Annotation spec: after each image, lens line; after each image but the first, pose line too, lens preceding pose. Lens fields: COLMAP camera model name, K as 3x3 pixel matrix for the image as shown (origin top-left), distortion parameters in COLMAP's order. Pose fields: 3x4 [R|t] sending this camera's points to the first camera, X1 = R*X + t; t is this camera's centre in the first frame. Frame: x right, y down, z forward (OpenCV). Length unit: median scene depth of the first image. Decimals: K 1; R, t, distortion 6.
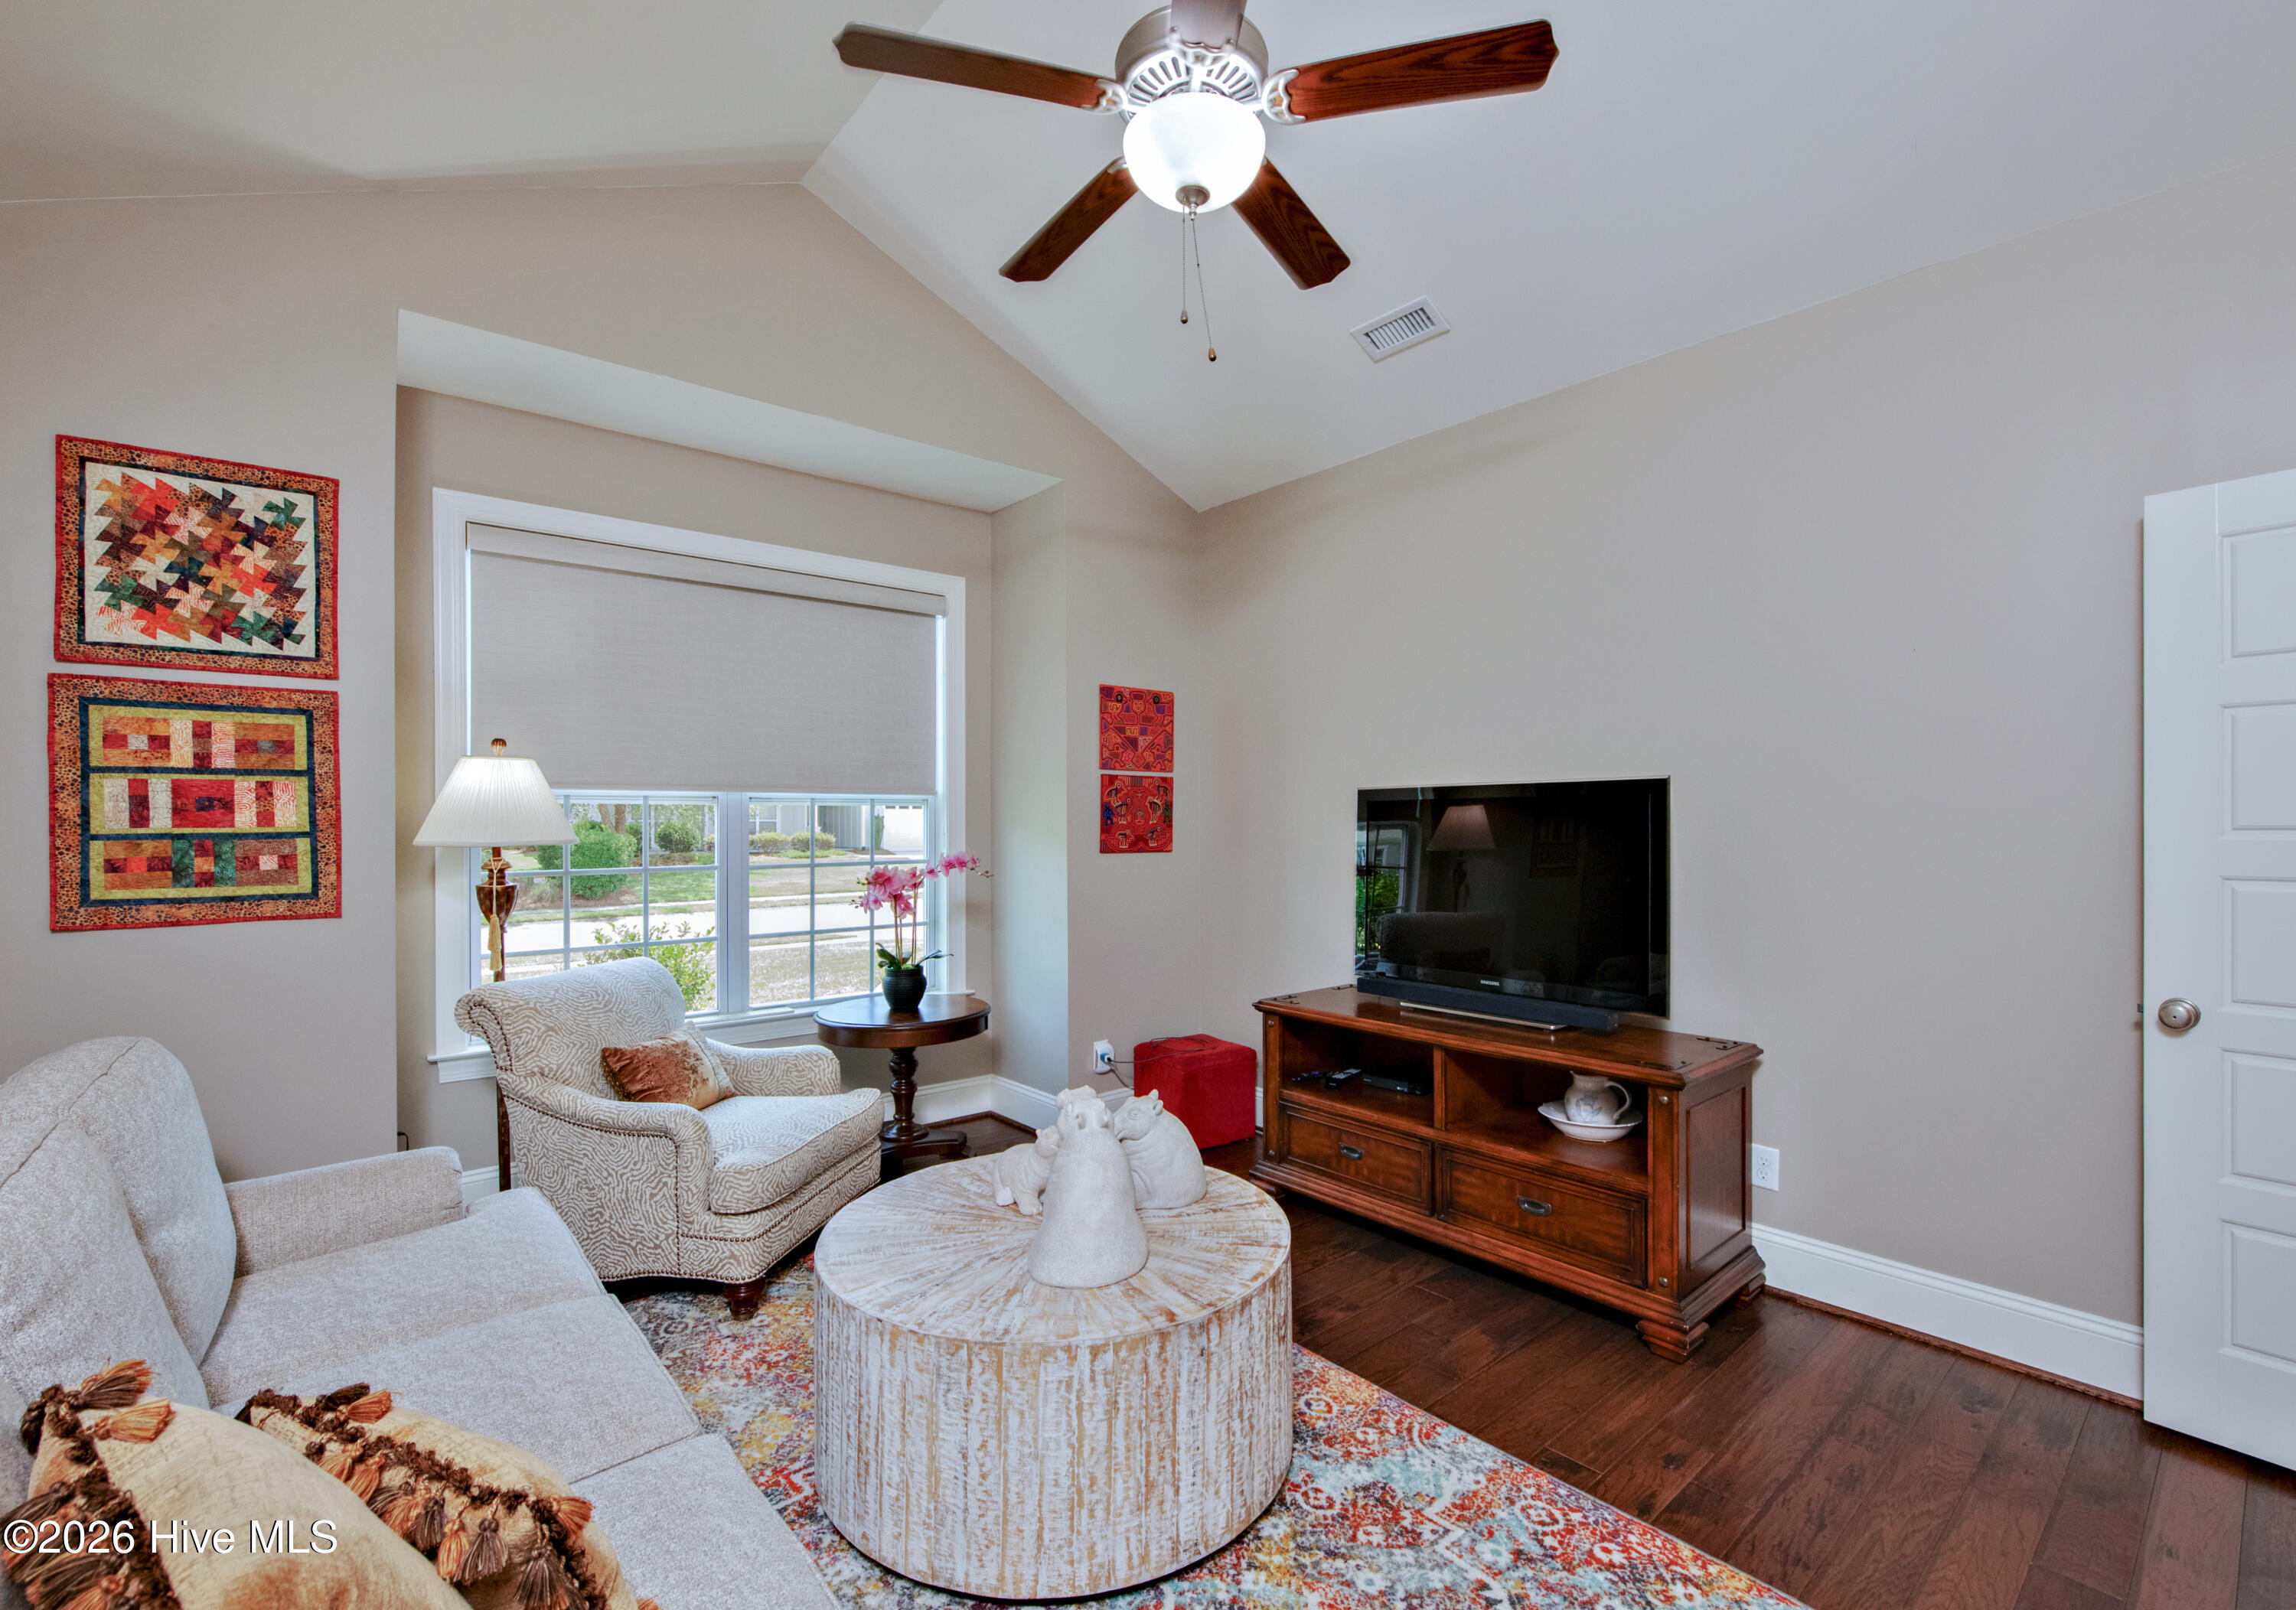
lens RADIAL K [[1162.4, 0, 1148.1], [0, 1162.4, 810.1], [0, 0, 1]] dist [-0.023252, -0.001336]
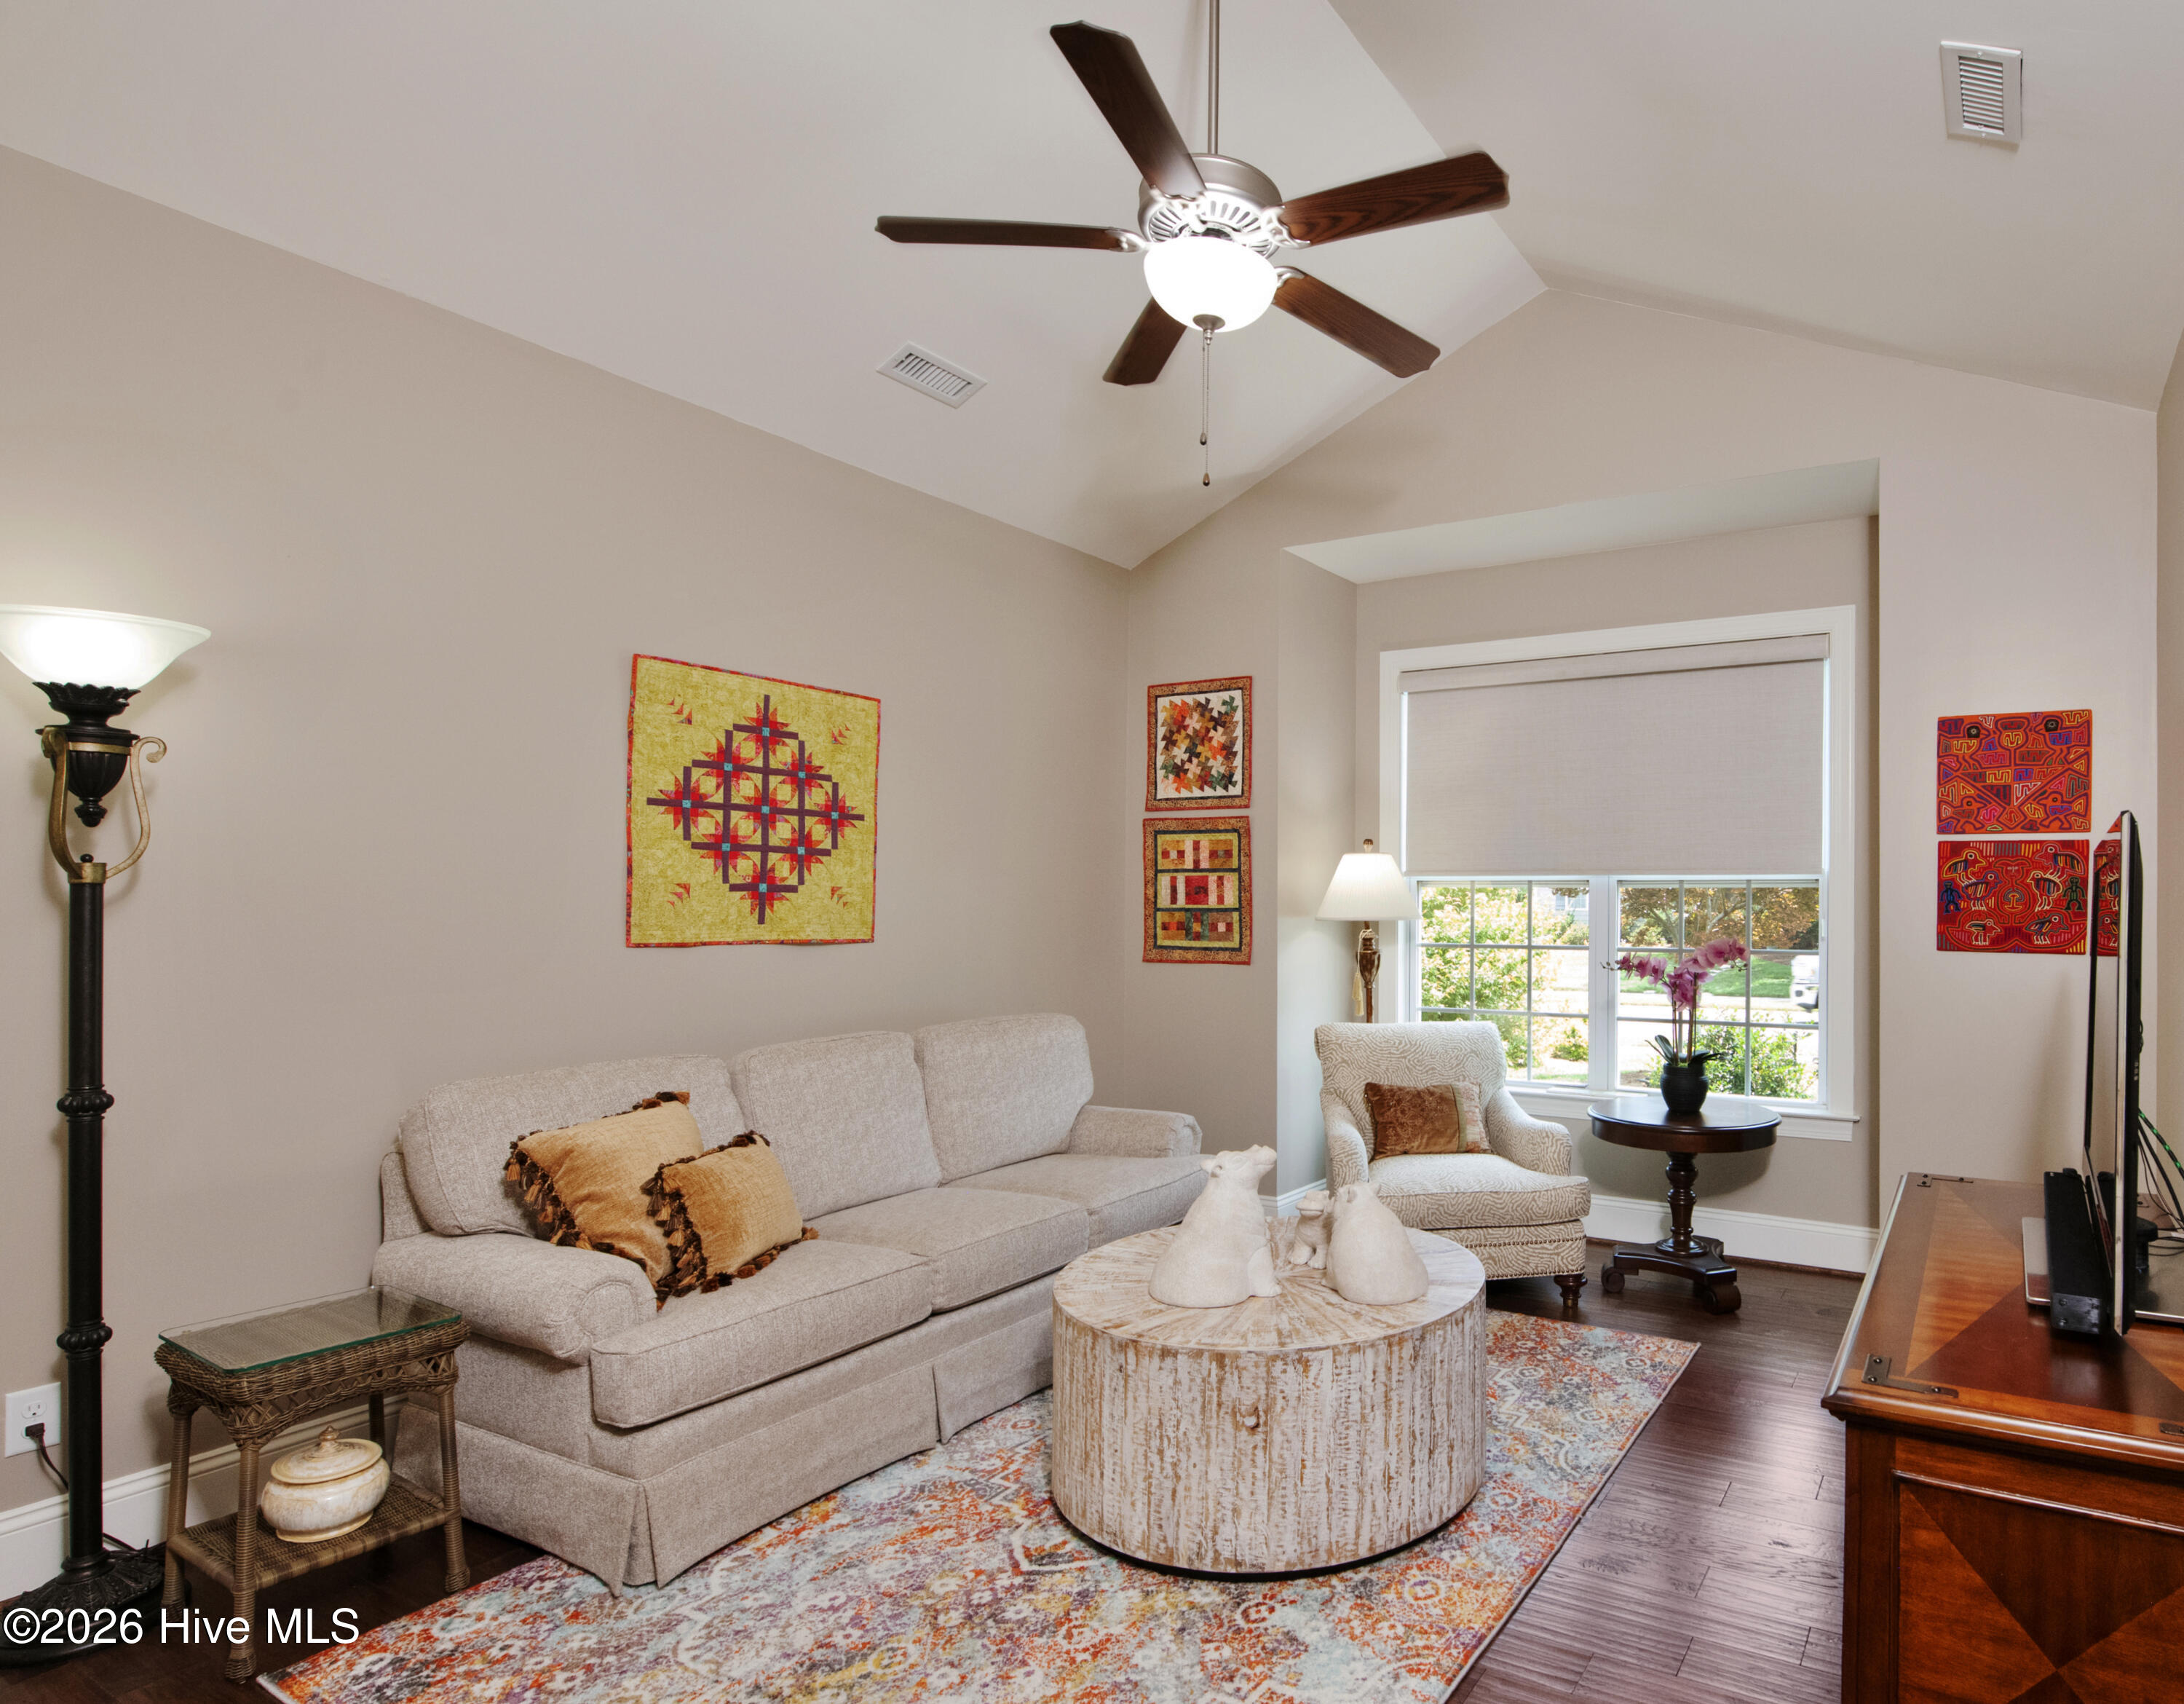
lens RADIAL K [[1139.1, 0, 1091.4], [0, 1139.1, 862.6], [0, 0, 1]] dist [-0.003029, -0.000652]
pose [[0.250988, -0.029133, -0.967552, 0.719289], [0.003225, 0.999567, -0.029261, 0.002049], [0.967985, 0.004223, 0.250973, 0.434424]]
